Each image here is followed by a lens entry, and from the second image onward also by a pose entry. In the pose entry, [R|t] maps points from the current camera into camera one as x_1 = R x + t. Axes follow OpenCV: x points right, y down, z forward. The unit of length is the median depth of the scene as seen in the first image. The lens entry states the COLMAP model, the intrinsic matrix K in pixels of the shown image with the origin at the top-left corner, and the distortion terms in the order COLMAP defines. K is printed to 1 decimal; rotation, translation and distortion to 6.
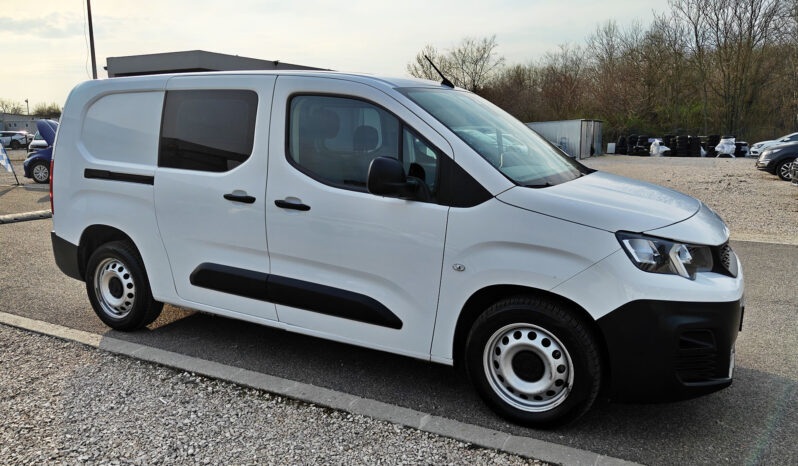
lens RADIAL K [[545.0, 0, 397.3], [0, 545.0, 233.6], [0, 0, 1]] dist [0.045999, 0.000542]
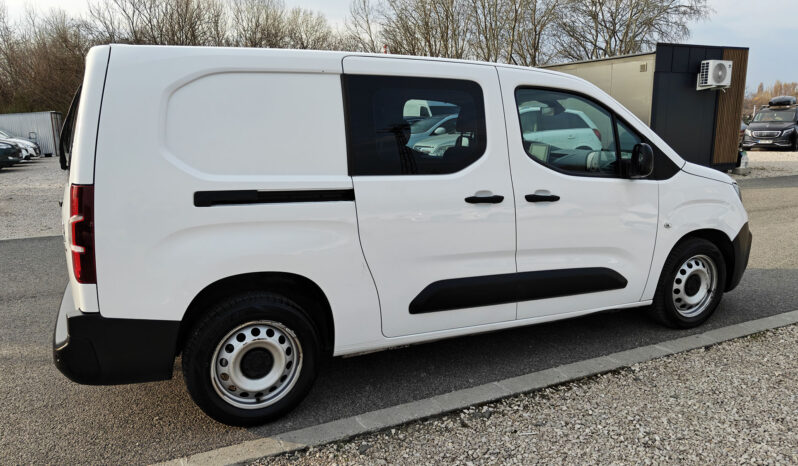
lens RADIAL K [[545.0, 0, 397.6], [0, 545.0, 232.3], [0, 0, 1]] dist [0.045999, 0.000542]
pose [[0.631186, -0.162621, 0.758392, -1.077142], [0.152405, 0.984716, 0.084310, -0.109155], [-0.760511, 0.062367, 0.646323, 0.525117]]
